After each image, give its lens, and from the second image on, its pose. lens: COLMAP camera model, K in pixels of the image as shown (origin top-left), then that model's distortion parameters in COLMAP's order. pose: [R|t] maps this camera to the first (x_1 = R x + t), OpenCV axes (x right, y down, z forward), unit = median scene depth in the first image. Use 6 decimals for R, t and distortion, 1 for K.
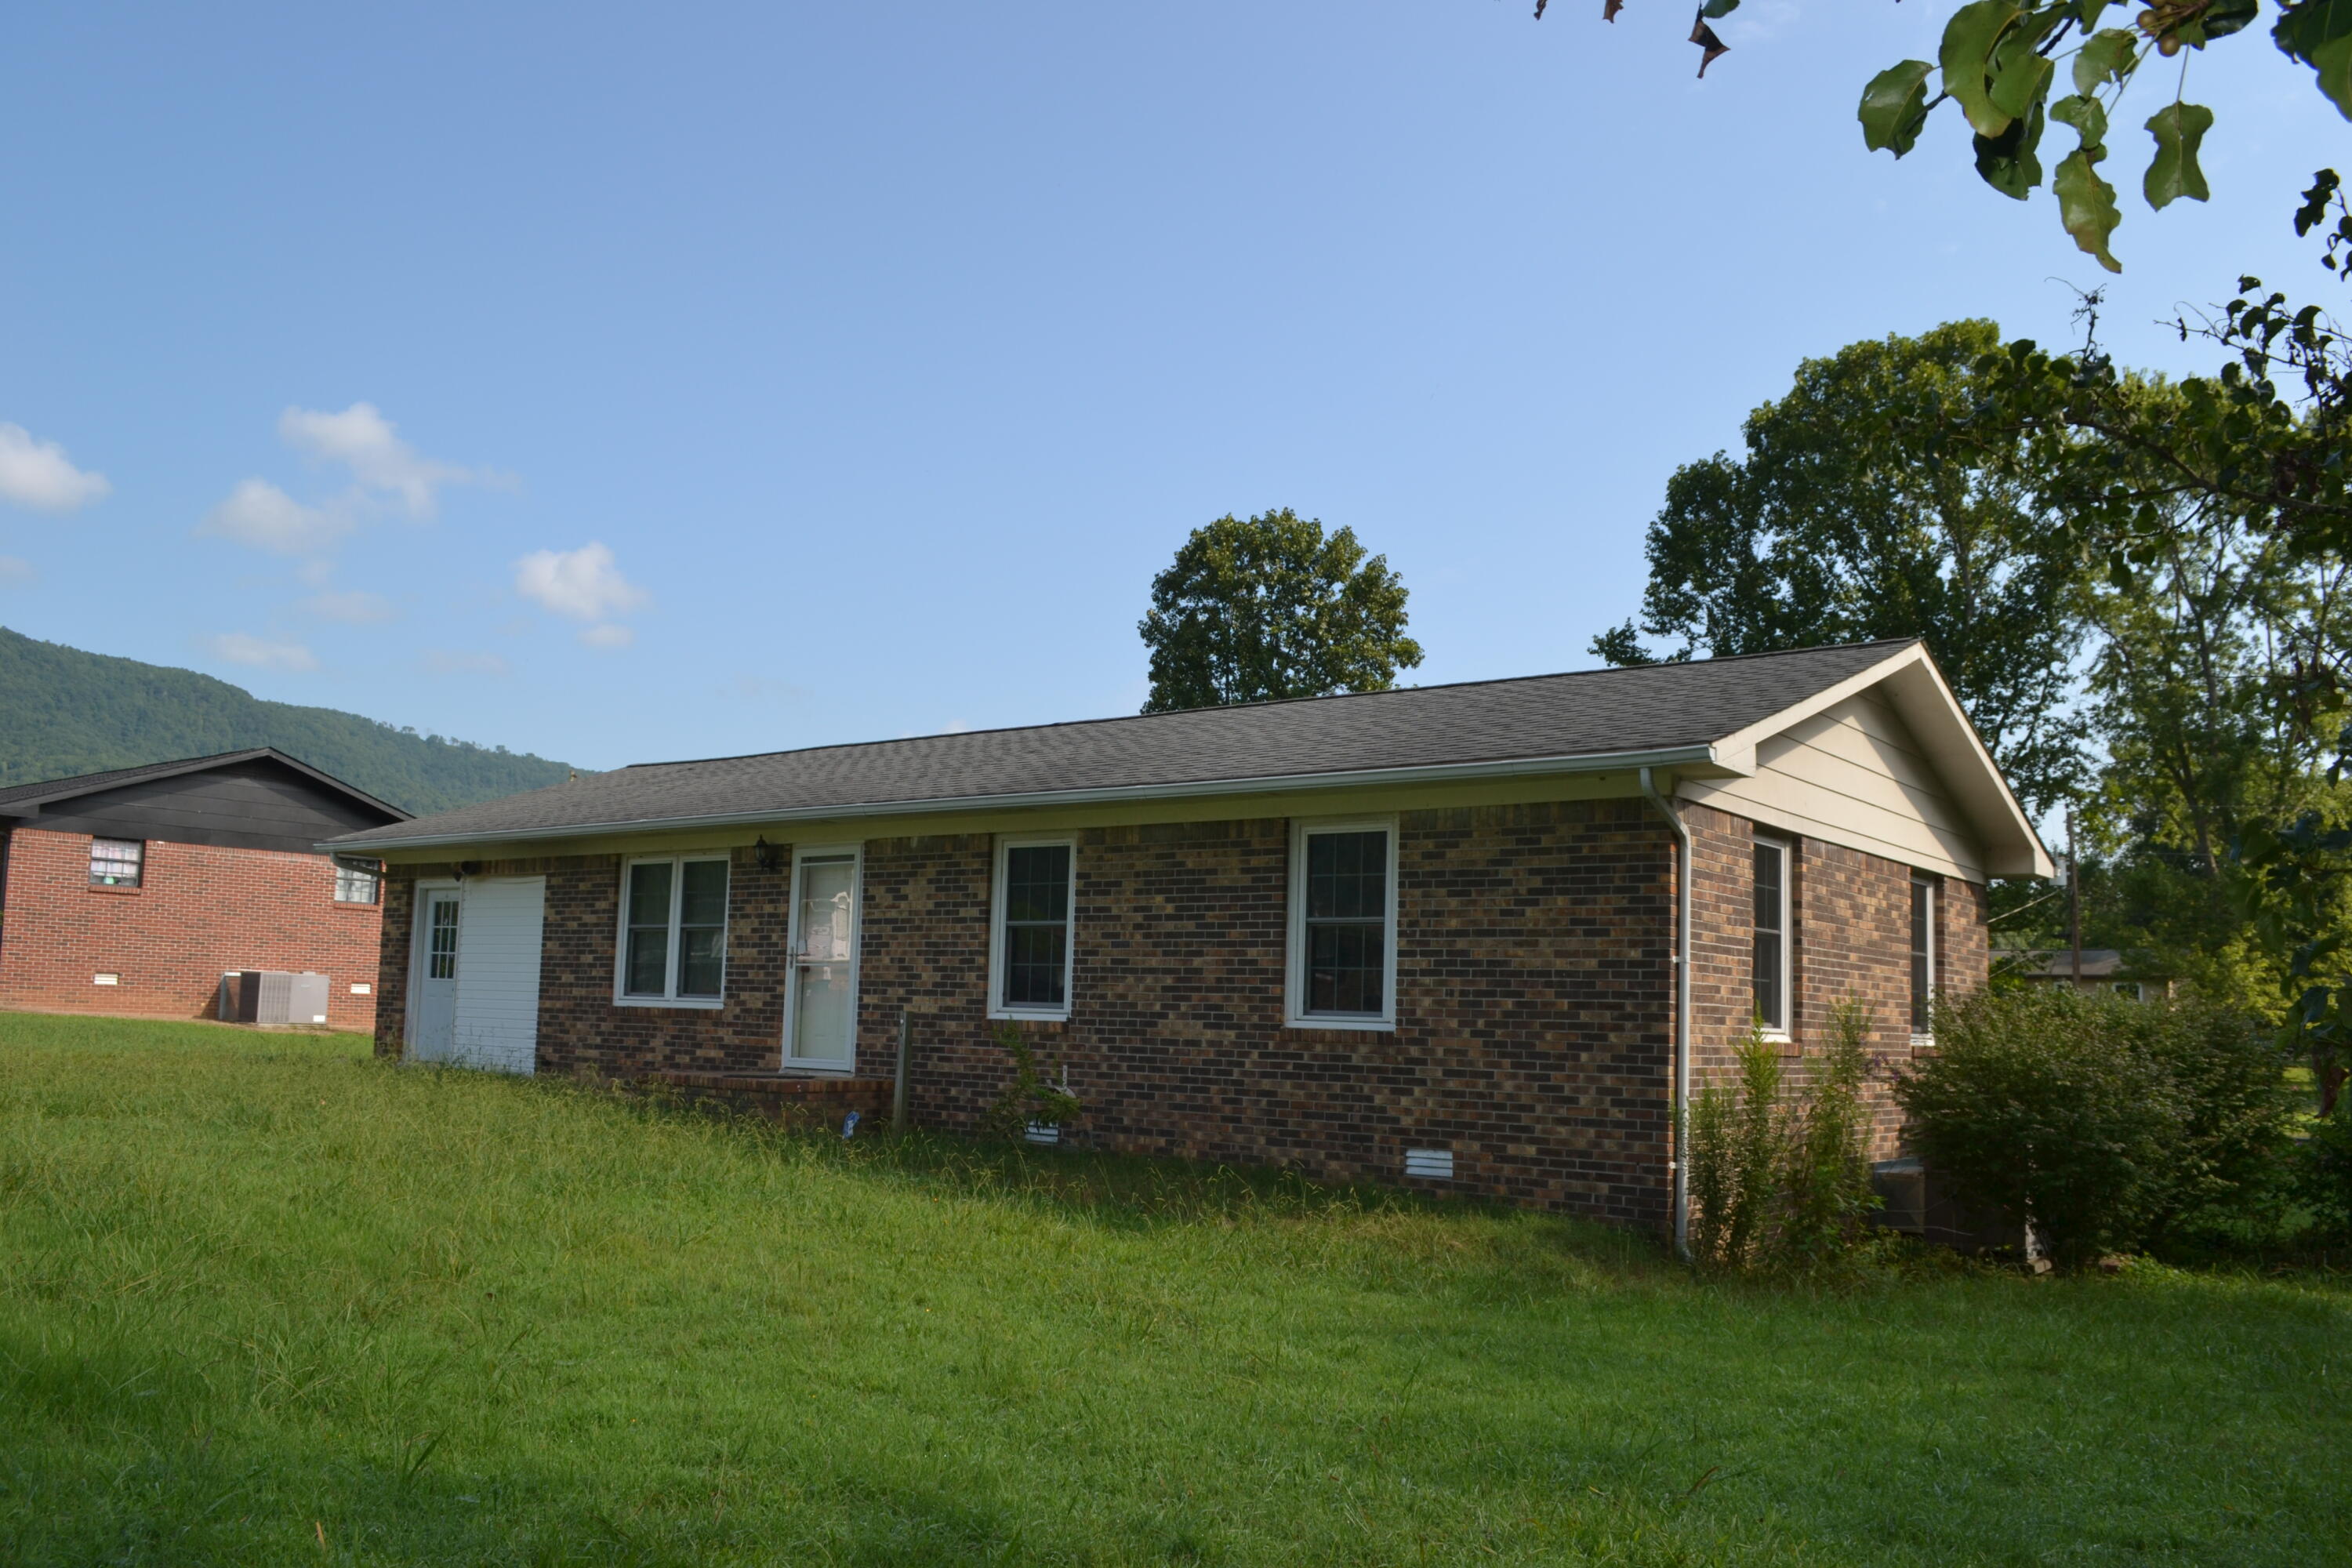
lens RADIAL K [[1891.2, 0, 1177.4], [0, 1891.2, 789.6], [0, 0, 1]] dist [-0.082325, 0.017574]
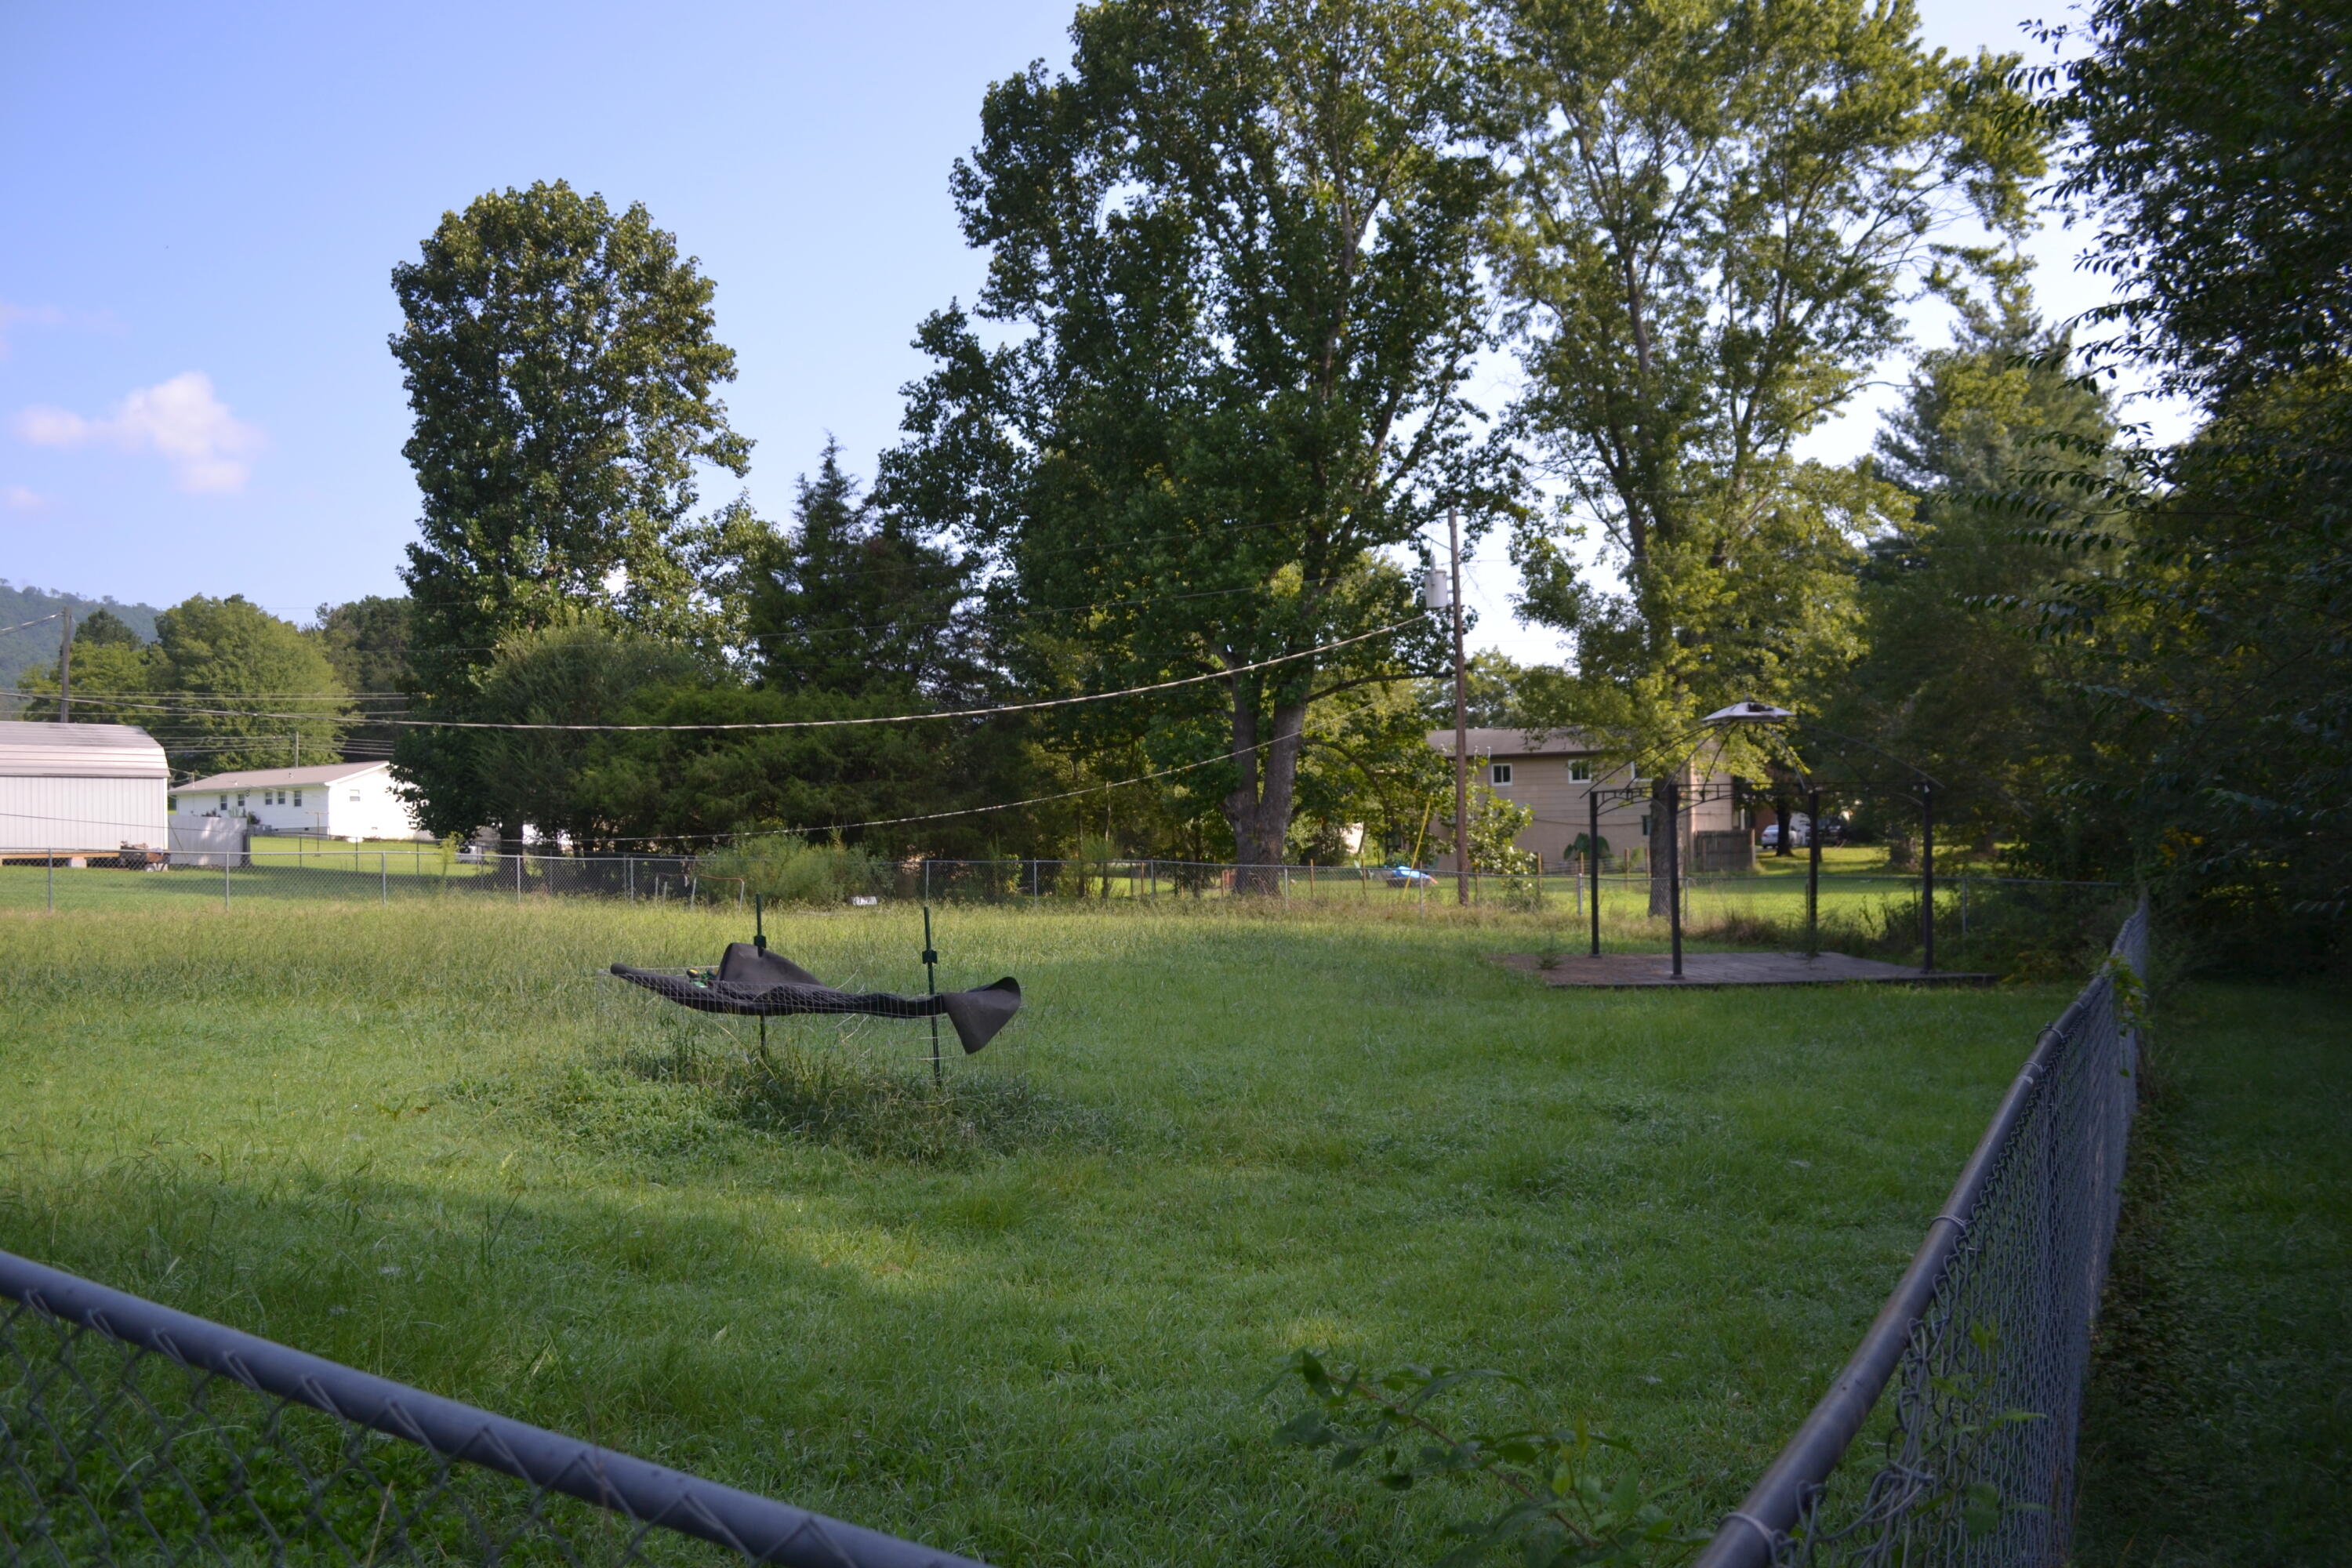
lens RADIAL K [[1891.2, 0, 1177.4], [0, 1891.2, 789.6], [0, 0, 1]] dist [-0.082325, 0.017574]
pose [[0.983931, -0.043807, 0.173093, 0.186754], [0.027545, 0.995071, 0.095258, 0.039088], [-0.176413, -0.088960, 0.980288, 0.207993]]
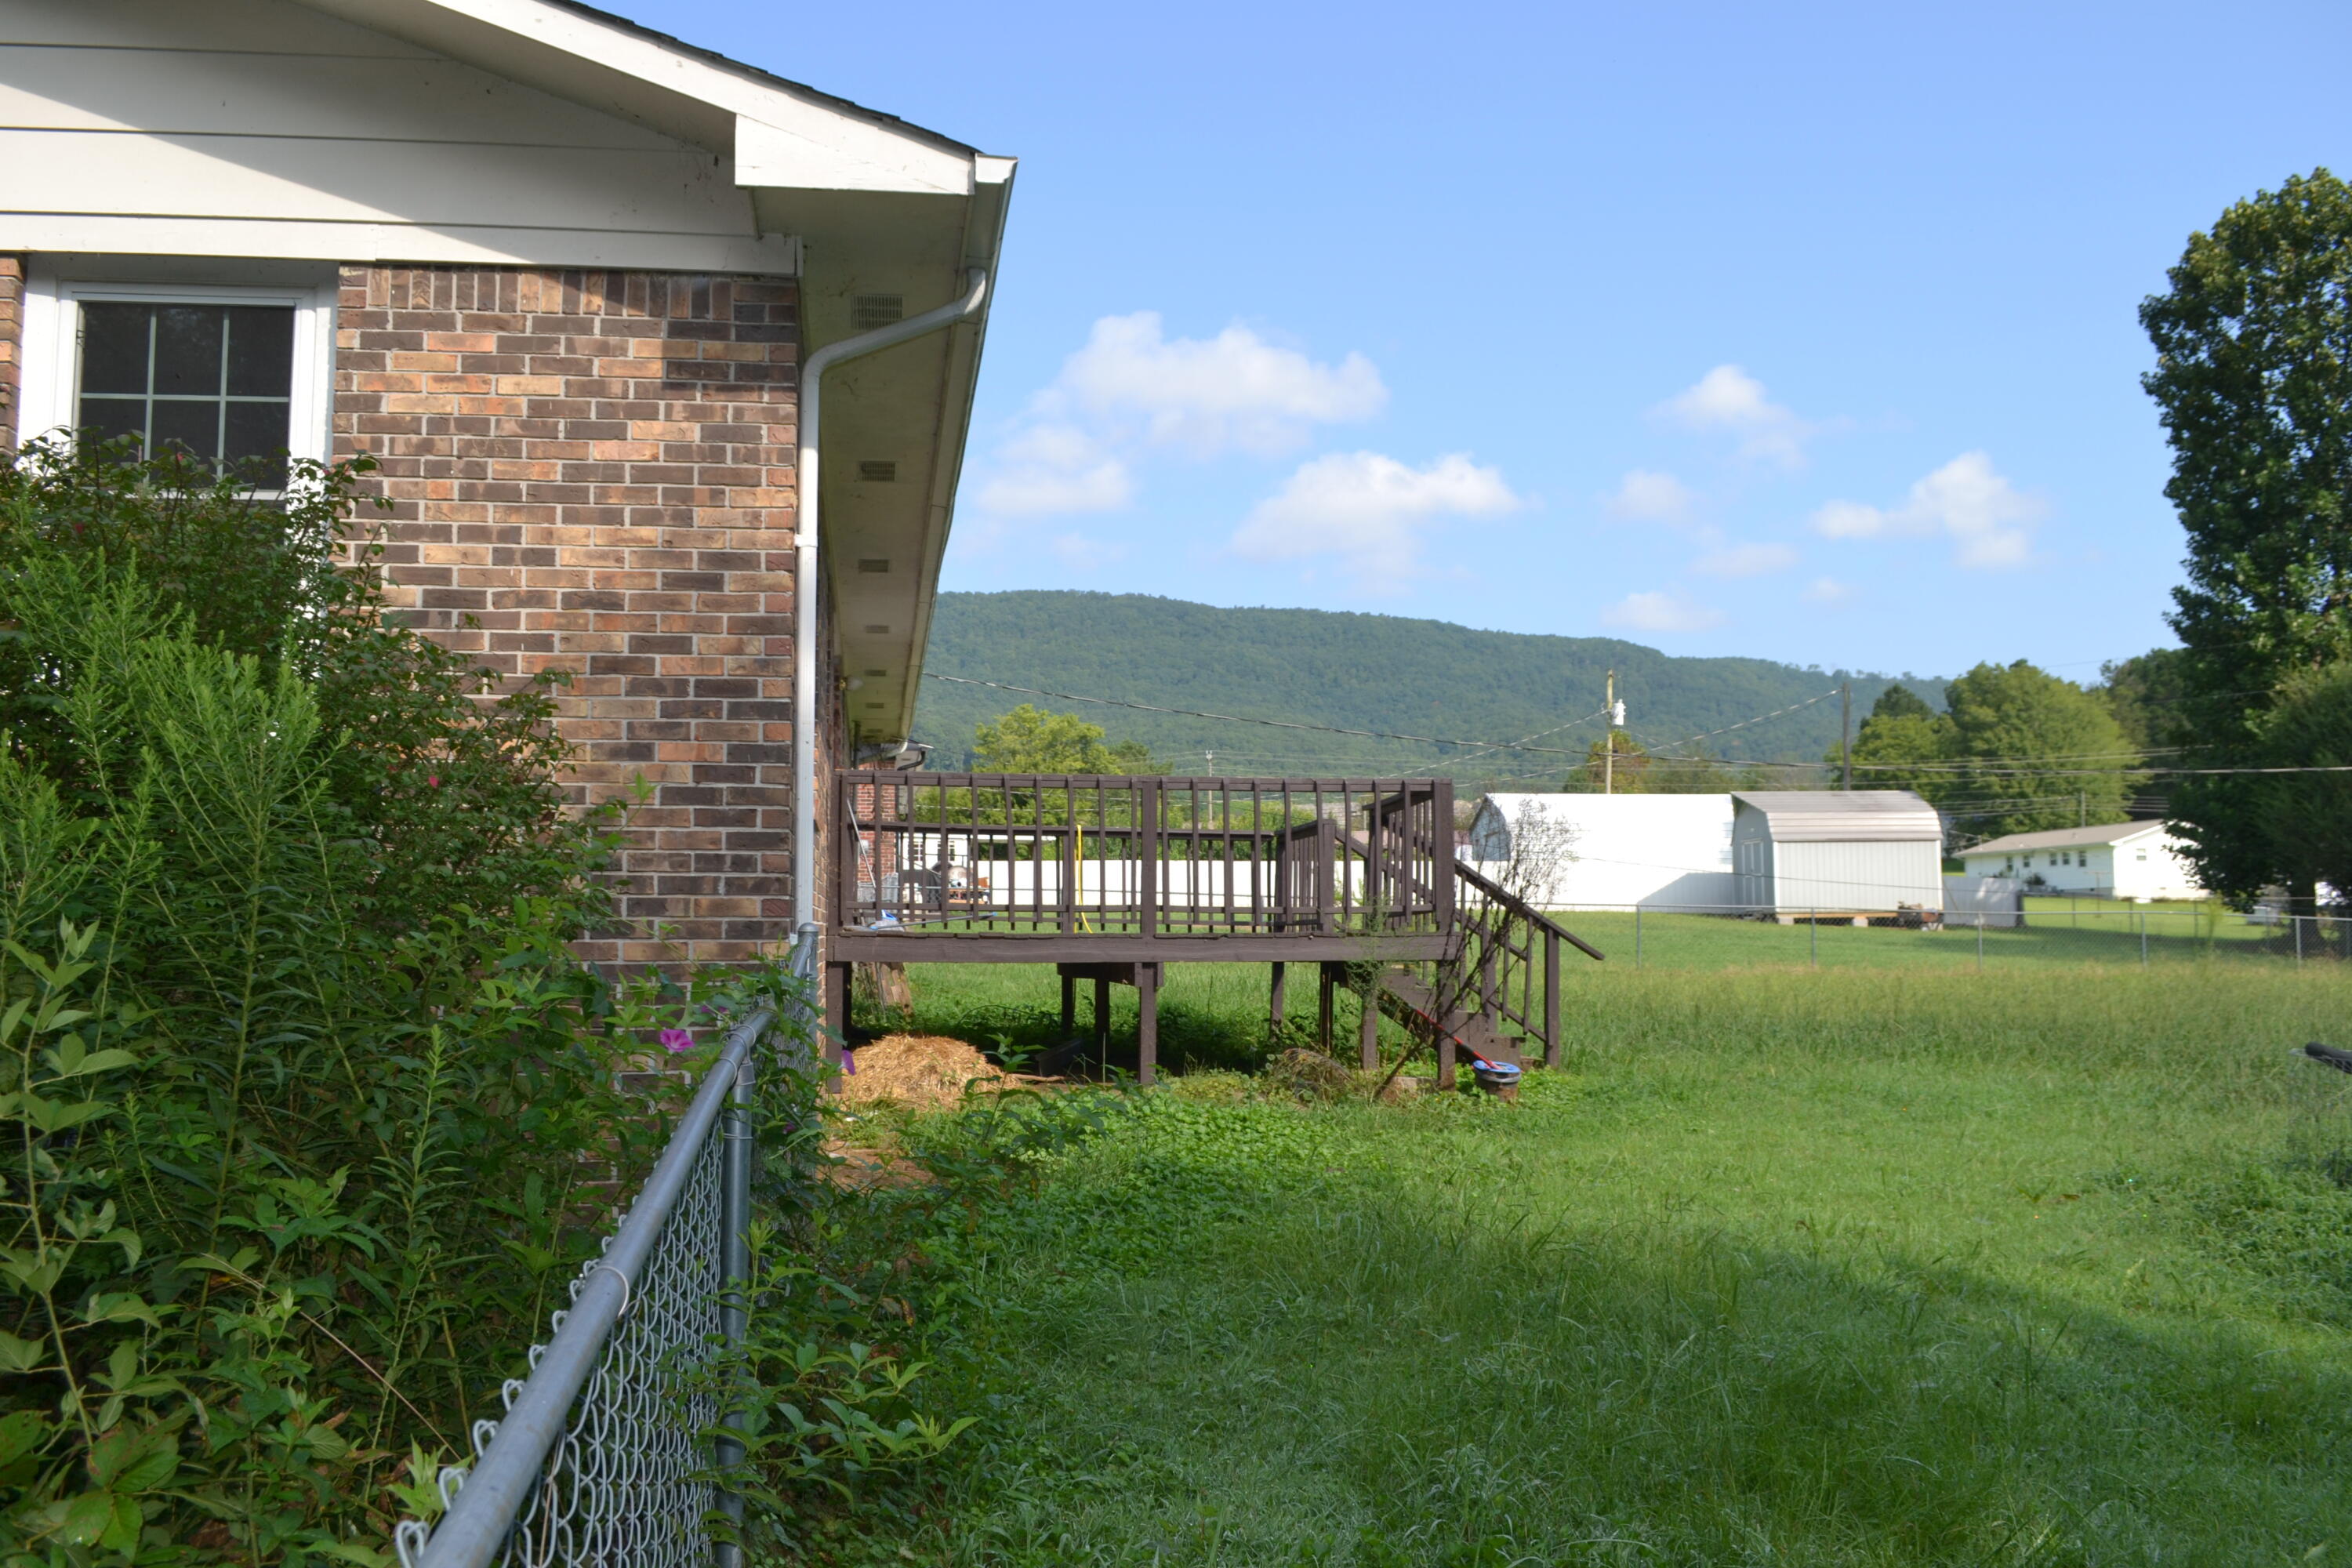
lens RADIAL K [[1891.2, 0, 1177.4], [0, 1891.2, 789.6], [0, 0, 1]] dist [-0.082325, 0.017574]
pose [[0.745616, -0.083326, -0.661146, 0.193413], [0.108213, 0.994122, -0.003254, 0.041700], [0.657531, -0.069118, 0.750251, 0.222943]]
